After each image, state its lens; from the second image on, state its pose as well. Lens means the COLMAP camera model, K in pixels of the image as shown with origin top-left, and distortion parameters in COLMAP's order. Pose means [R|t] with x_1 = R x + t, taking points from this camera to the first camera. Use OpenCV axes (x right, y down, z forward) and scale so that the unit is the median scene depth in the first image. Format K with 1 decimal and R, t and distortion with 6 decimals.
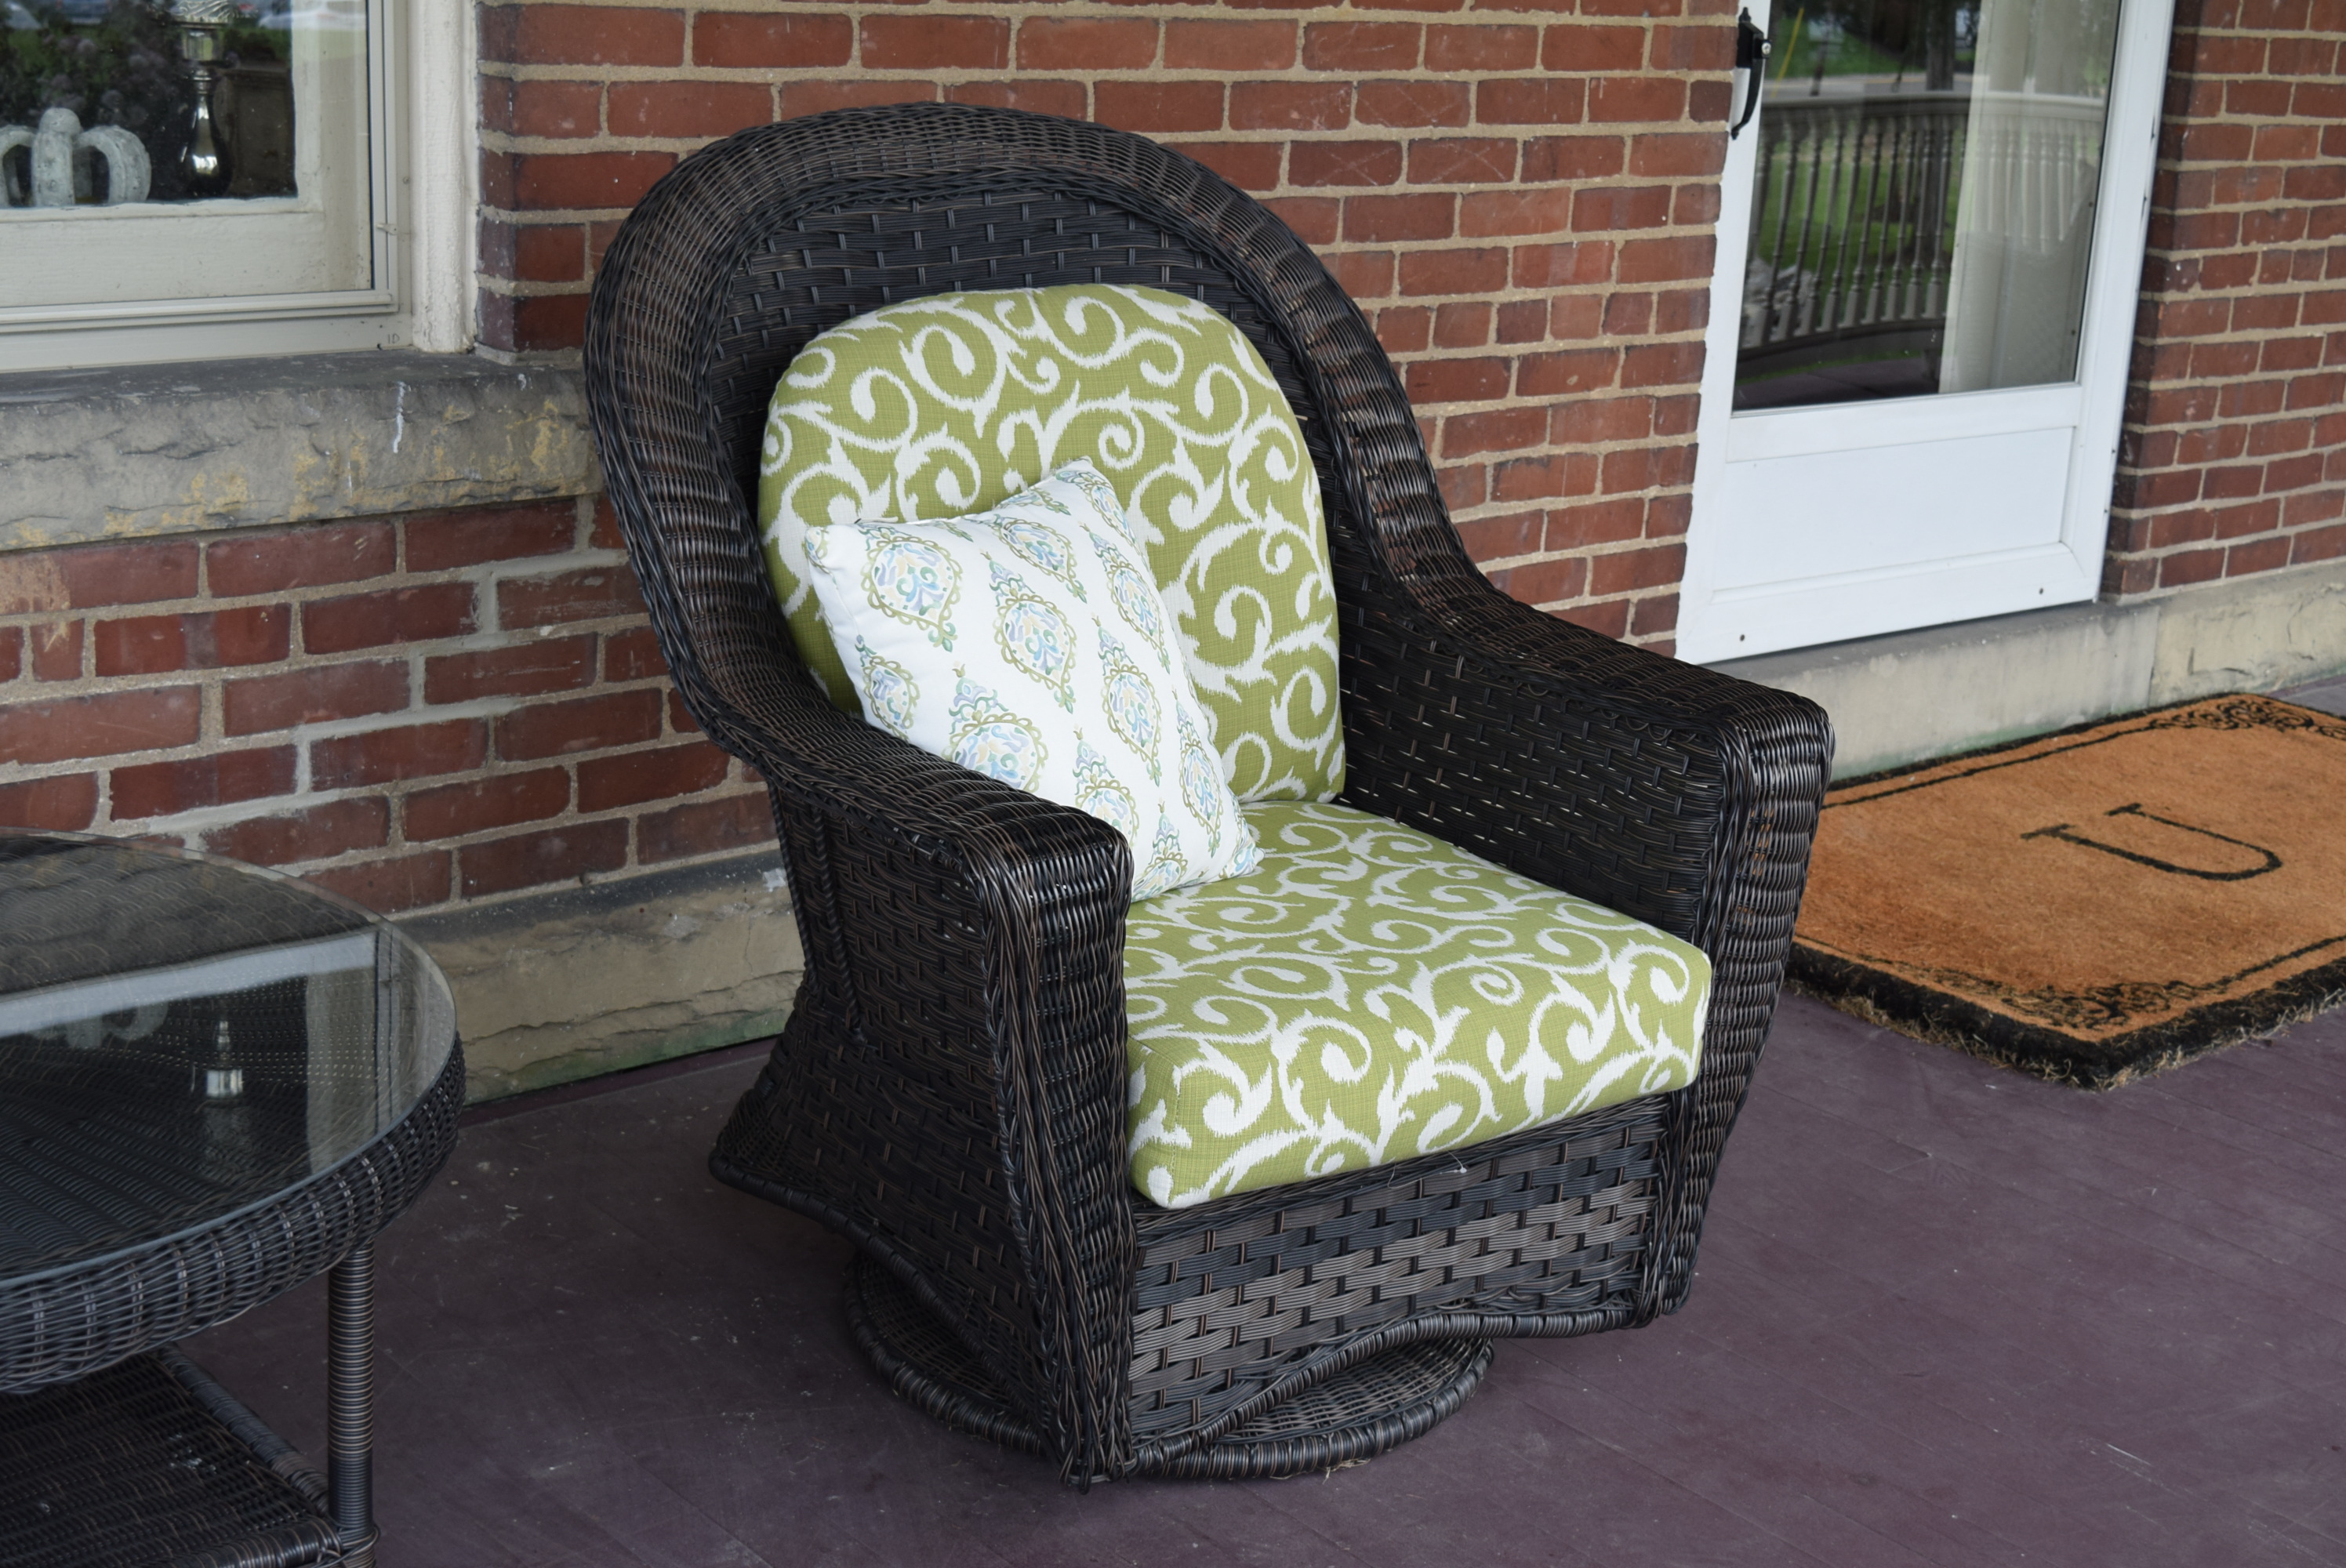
lens RADIAL K [[3159.5, 0, 1130.8], [0, 3159.5, 790.4], [0, 0, 1]] dist [-0.032205, 0.000000]
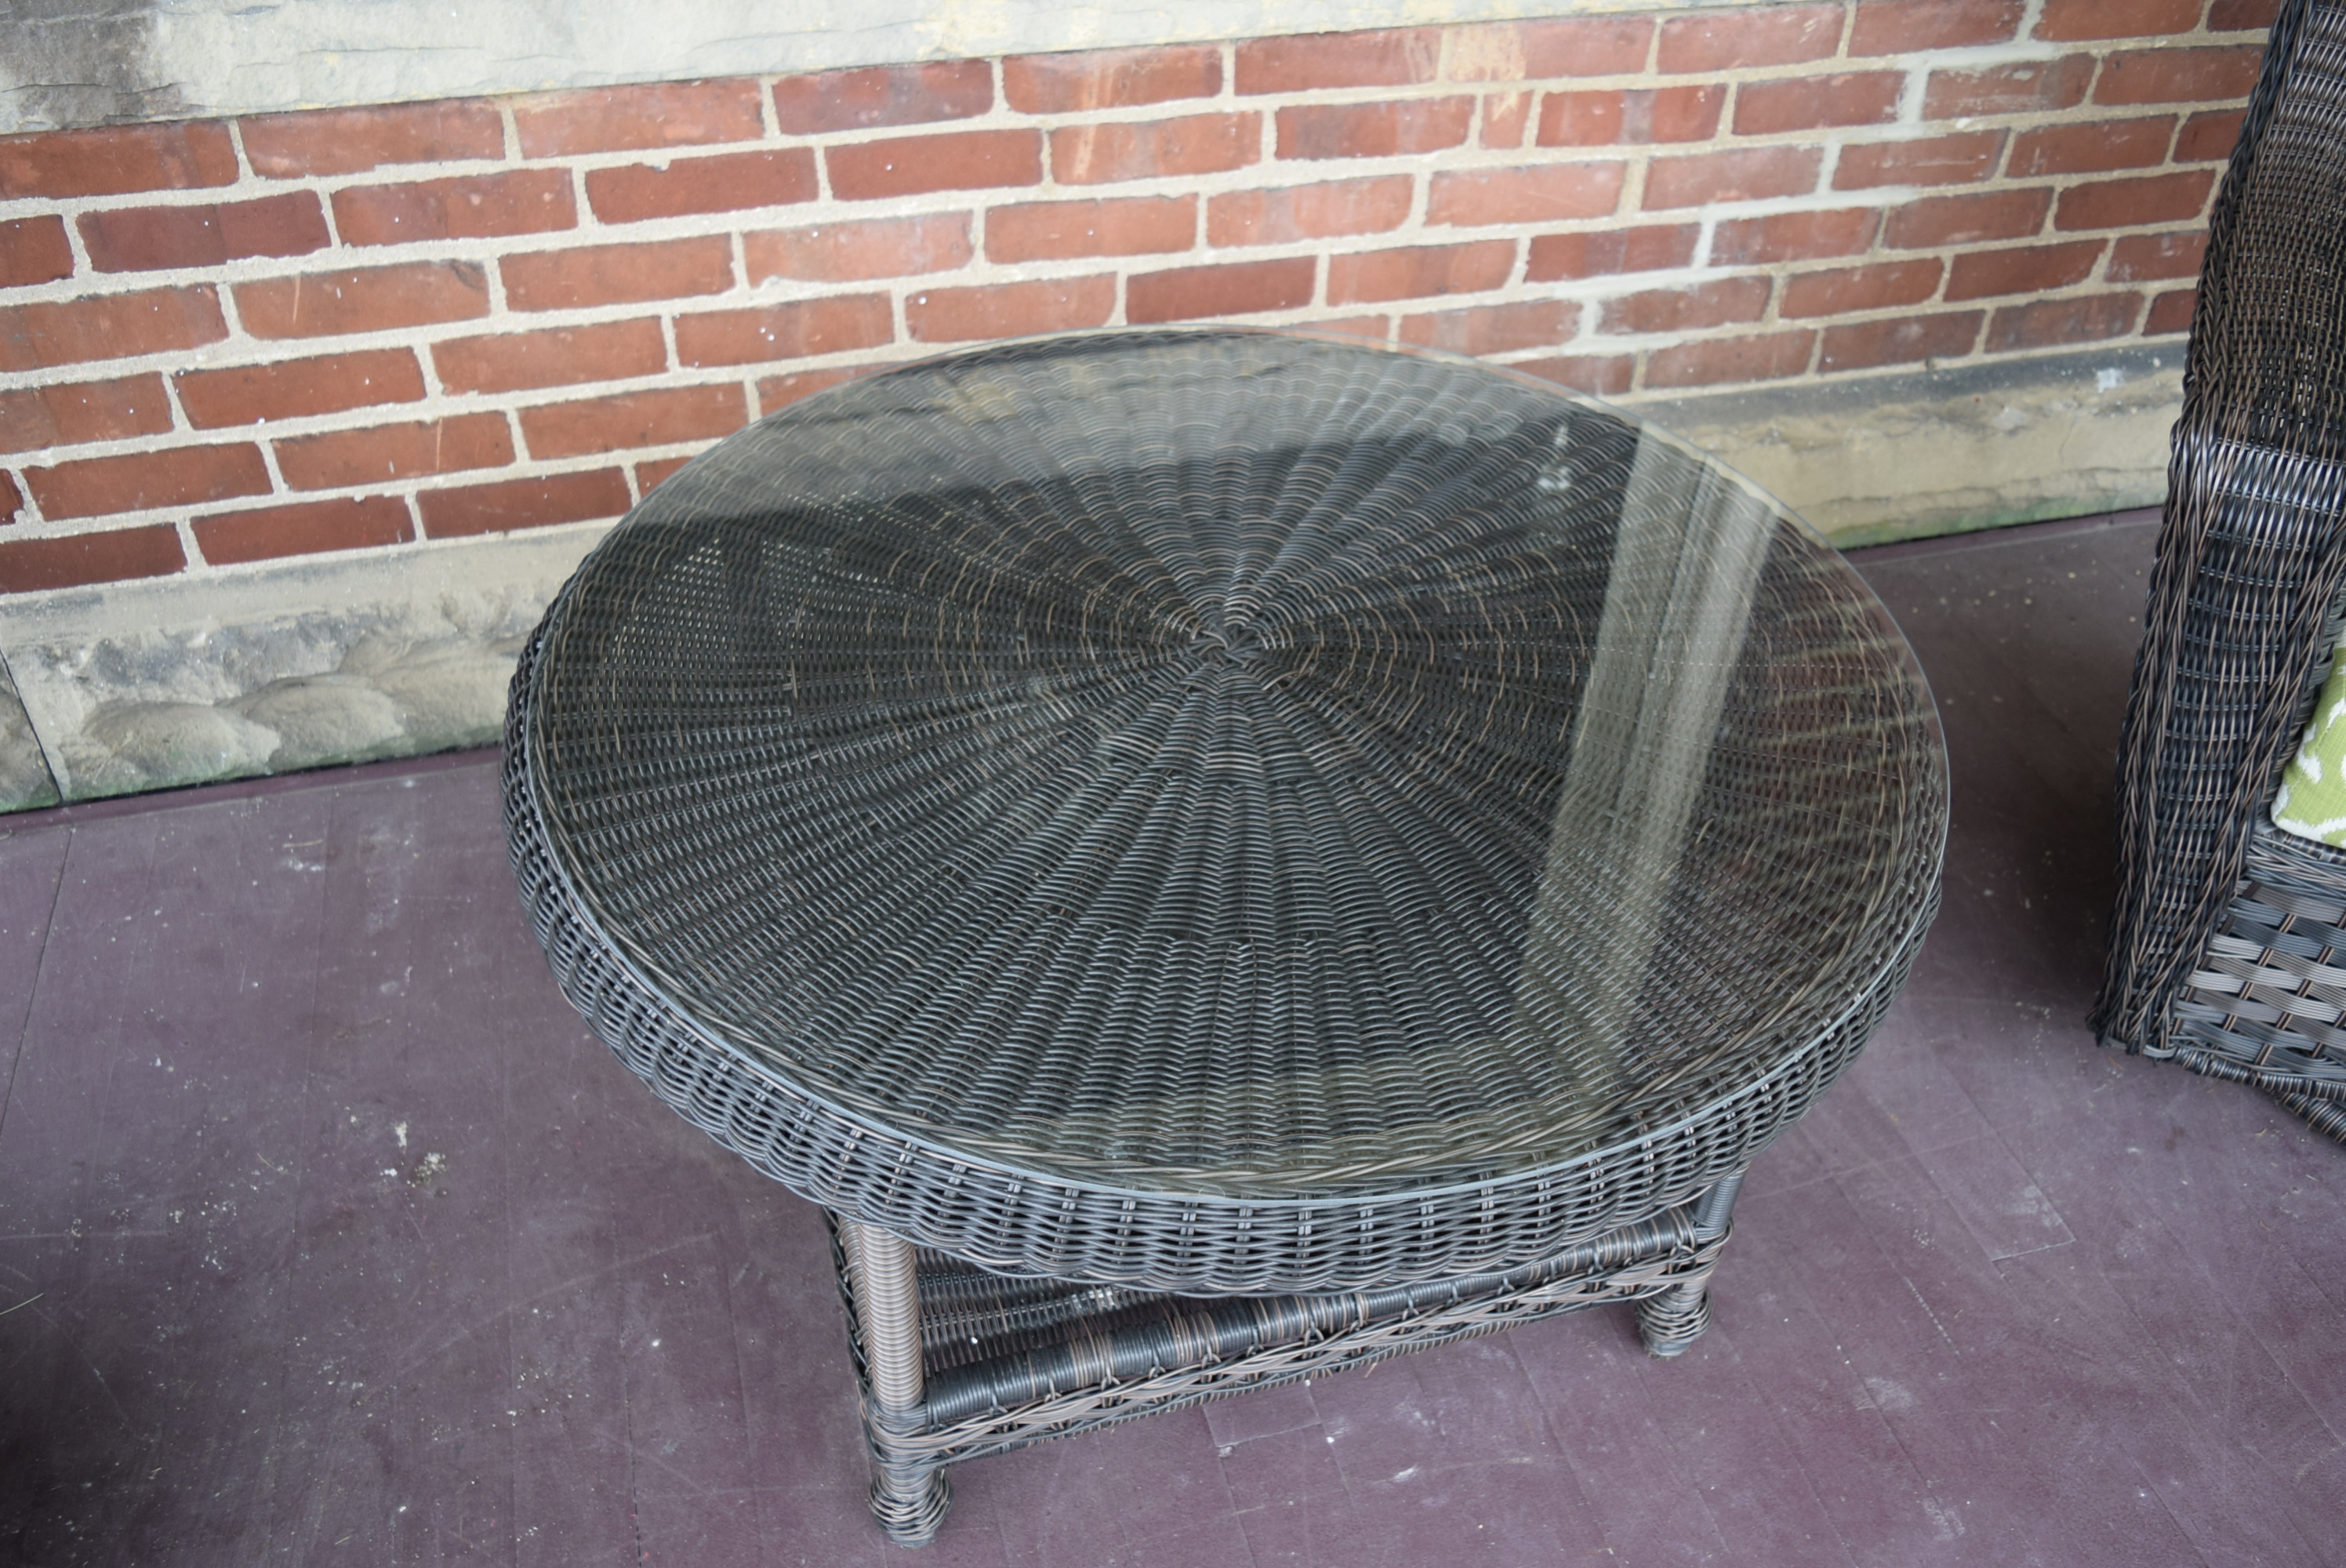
lens RADIAL K [[1955.2, 0, 1155.7], [0, 1955.2, 784.7], [0, 0, 1]] dist [-0.036158, 0.012133]
pose [[0.905590, 0.245384, -0.345966, -0.158891], [-0.096292, 0.913304, 0.395731, -0.080172], [0.413079, -0.325057, 0.850708, 0.318143]]
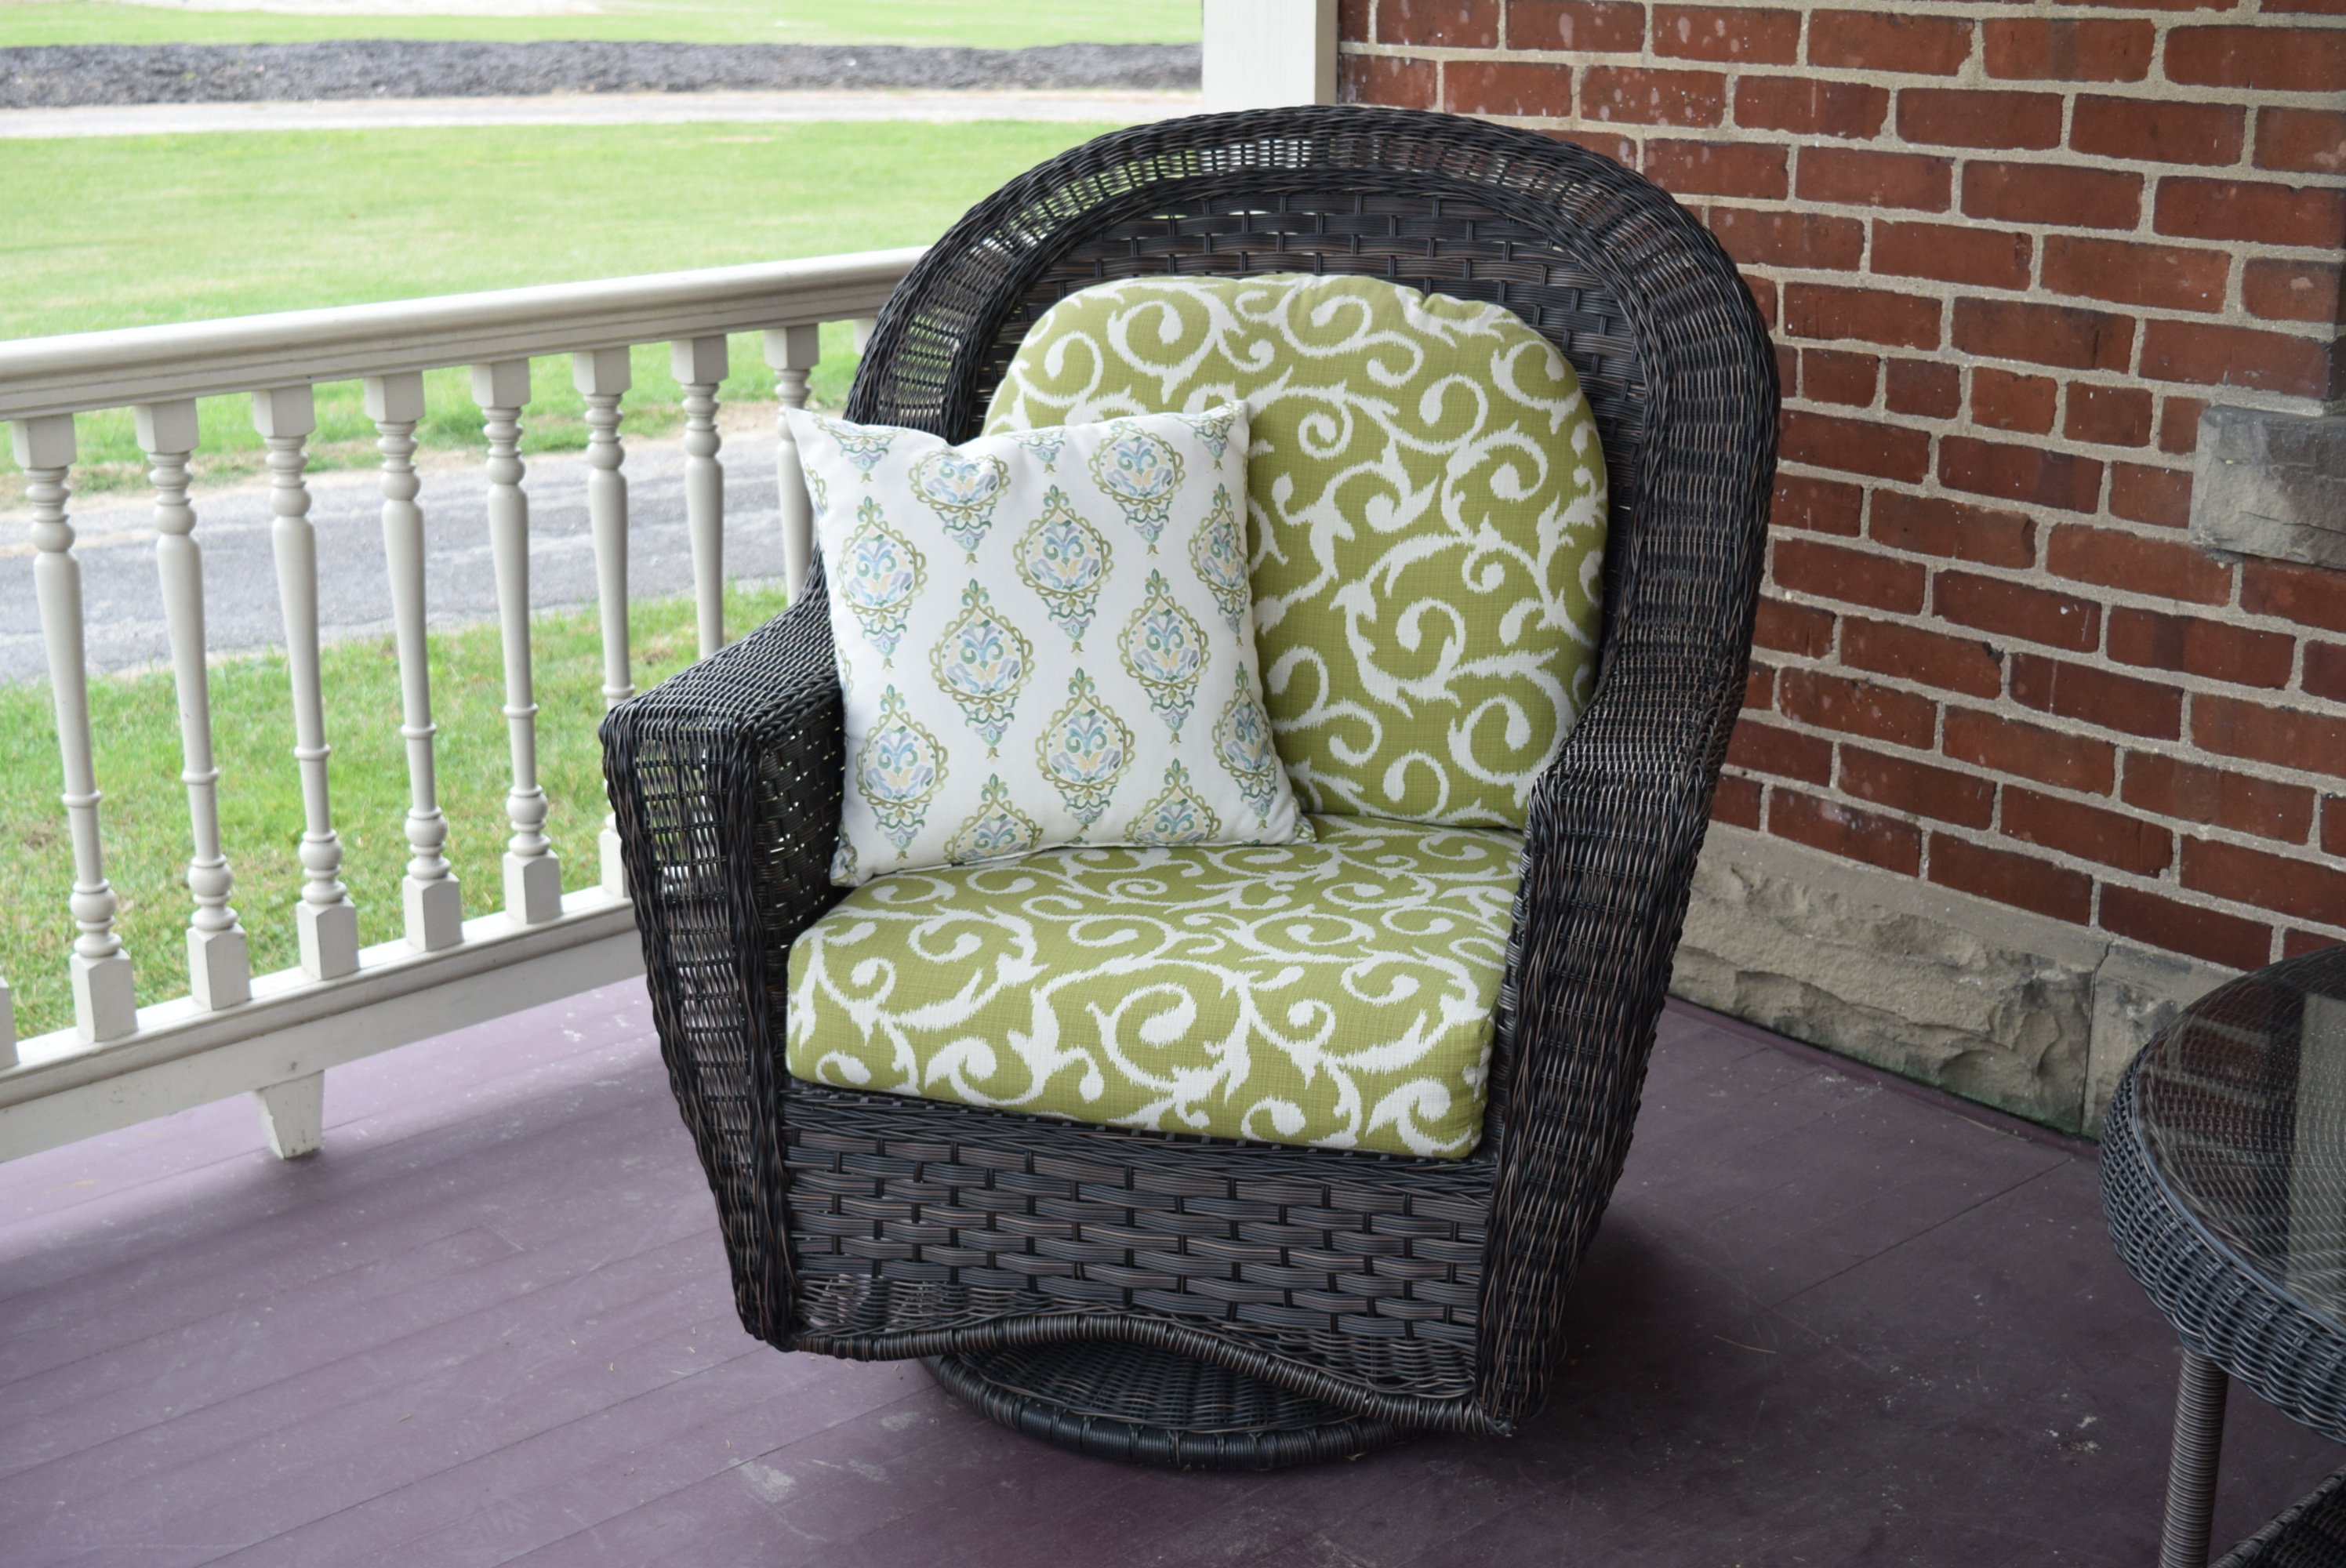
lens RADIAL K [[2979.0, 0, 1162.6], [0, 2979.0, 798.9], [0, 0, 1]] dist [-0.028006, 0.000000]
pose [[0.013467, 0.251167, -0.967850, 0.255878], [-0.265786, 0.934016, 0.238689, -0.067753], [0.963938, 0.254027, 0.079335, 0.282052]]
